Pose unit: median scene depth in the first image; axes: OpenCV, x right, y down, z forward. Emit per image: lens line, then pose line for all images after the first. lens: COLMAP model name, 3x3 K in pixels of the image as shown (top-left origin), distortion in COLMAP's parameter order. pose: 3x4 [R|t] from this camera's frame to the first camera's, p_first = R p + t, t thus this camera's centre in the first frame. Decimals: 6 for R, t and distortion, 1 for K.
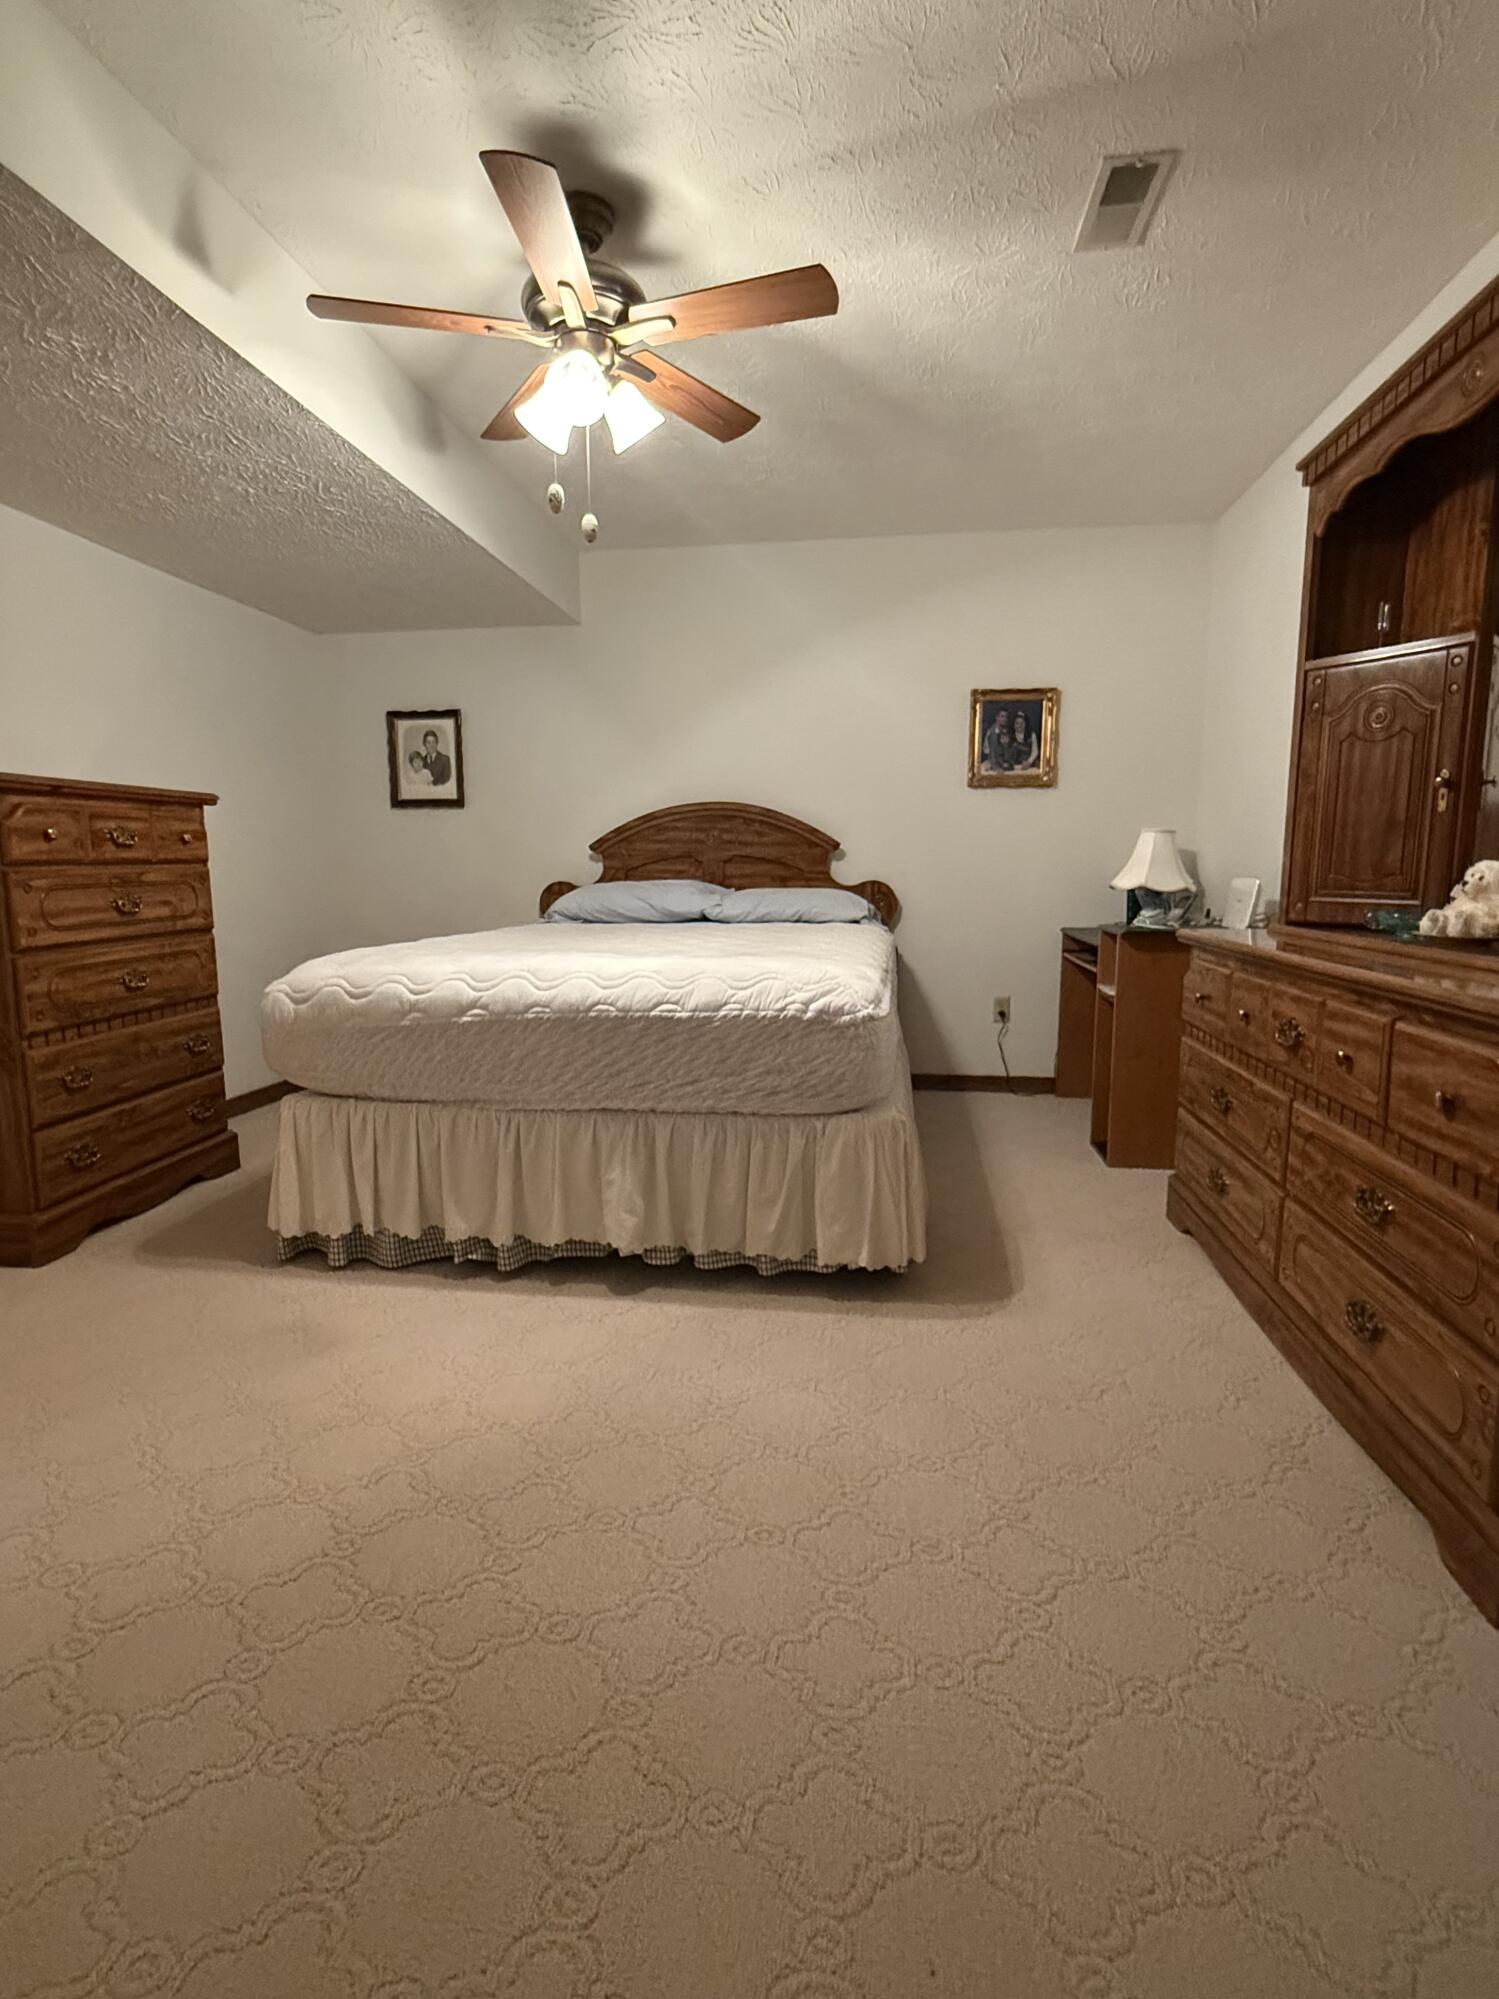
lens RADIAL K [[966.7, 0, 749.5], [0, 966.7, 999.5], [0, 0, 1]] dist [-0.001837, -0.000791]
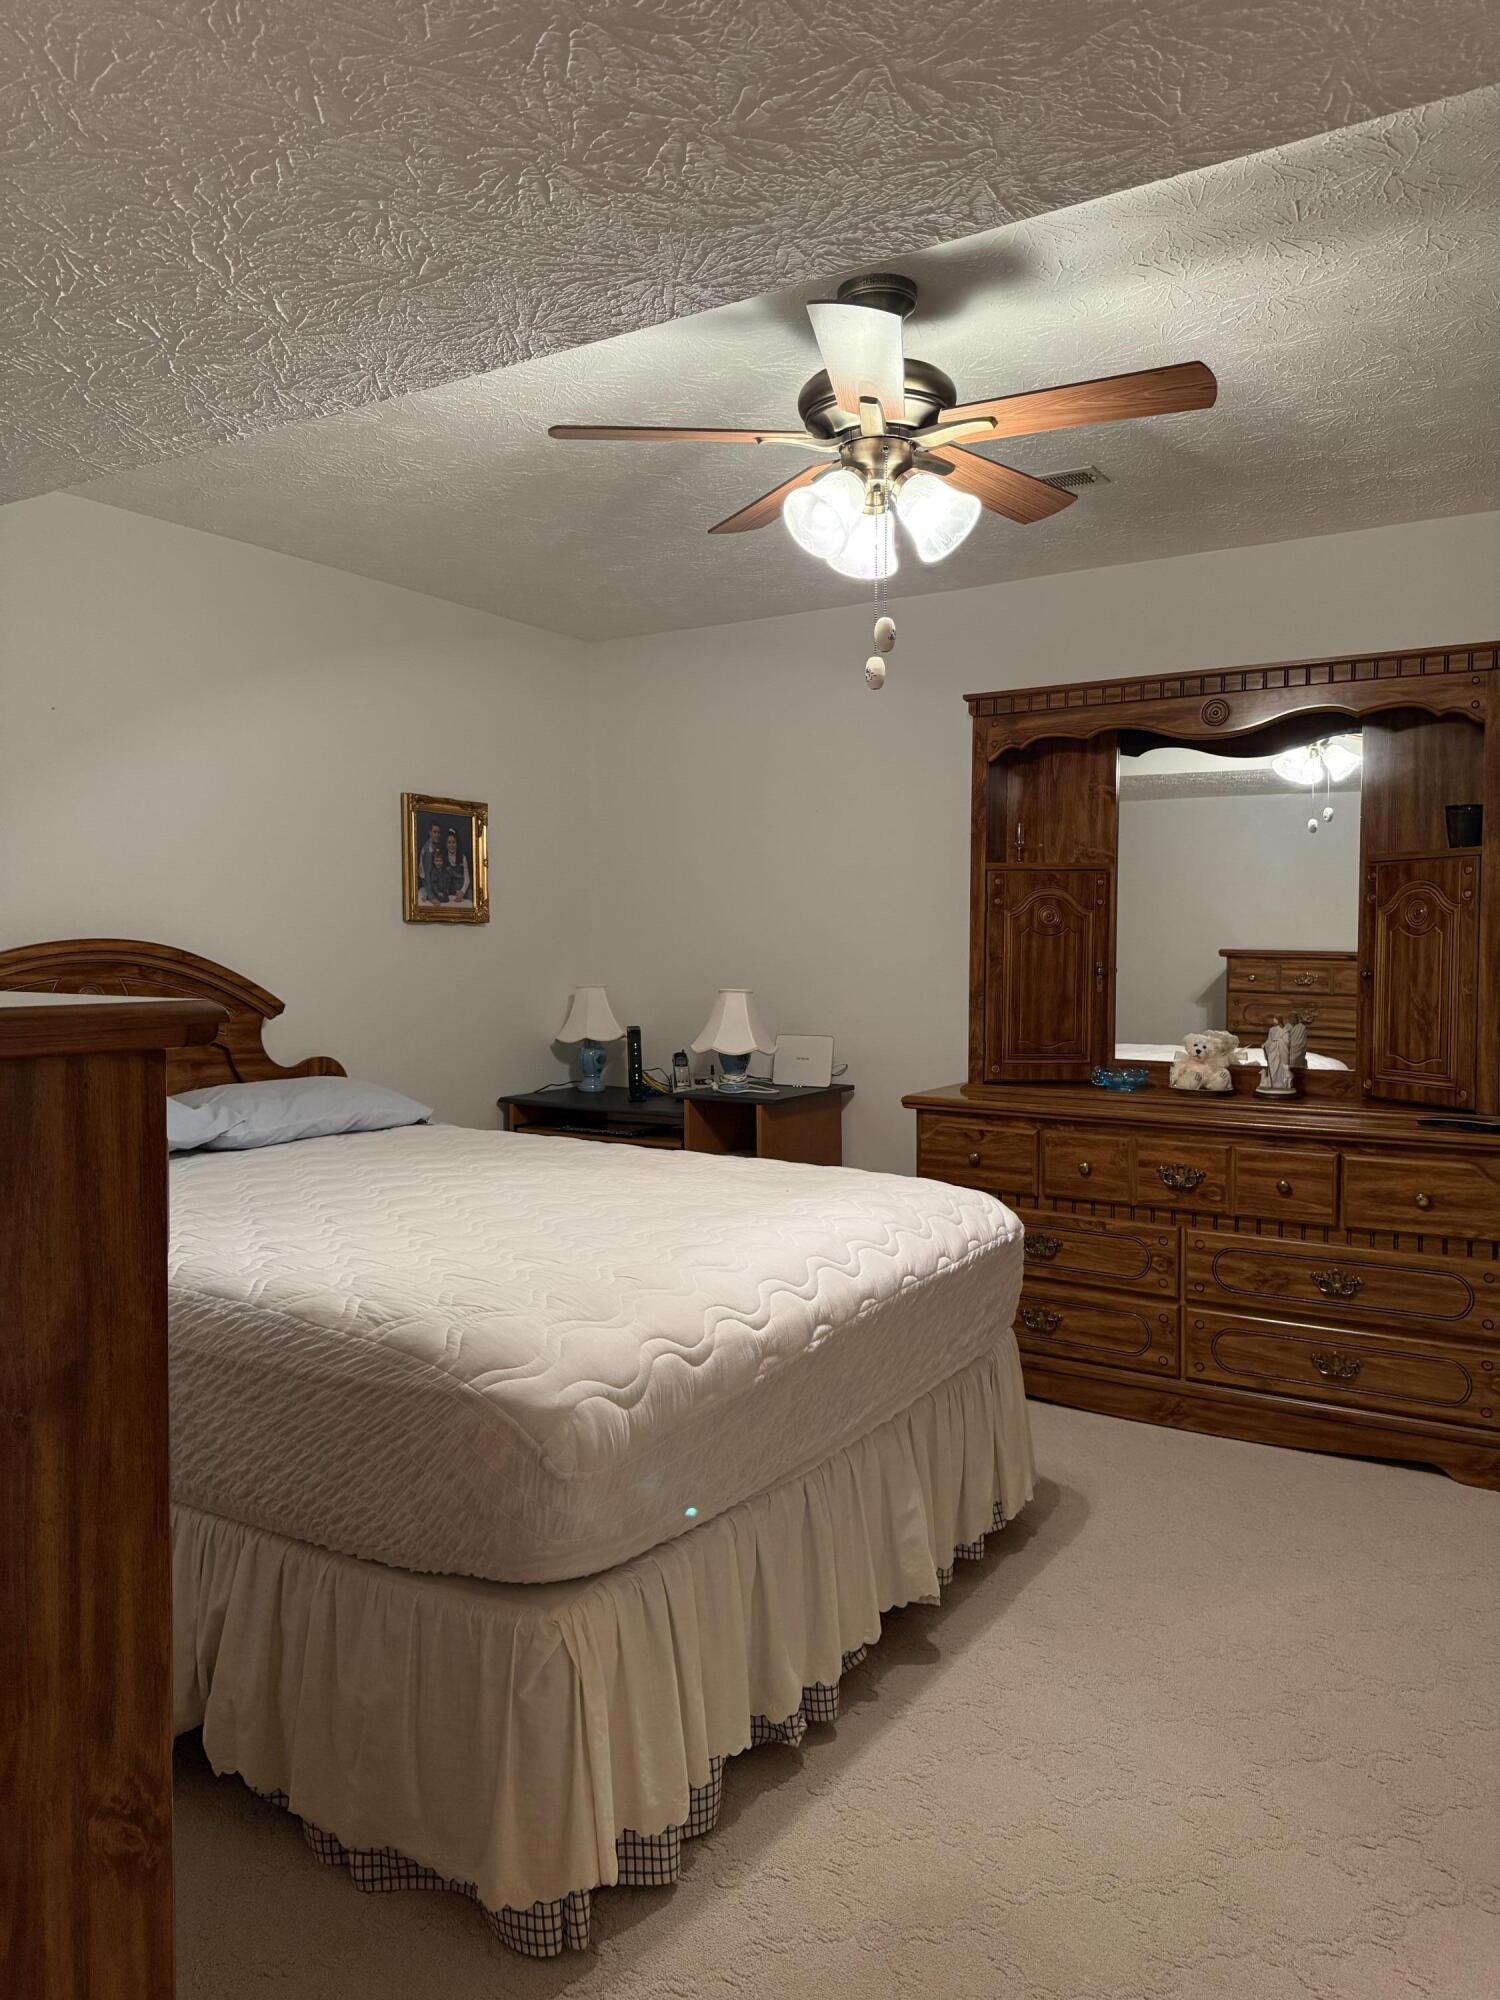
lens RADIAL K [[1389.5, 0, 750.0], [0, 1389.5, 1000.0], [0, 0, 1]] dist [0.037731, -0.002384]
pose [[0.423481, -0.035581, 0.905206, -1.104878], [0.125259, 0.991930, -0.019610, -0.190292], [-0.897204, 0.121689, 0.424520, 0.573203]]
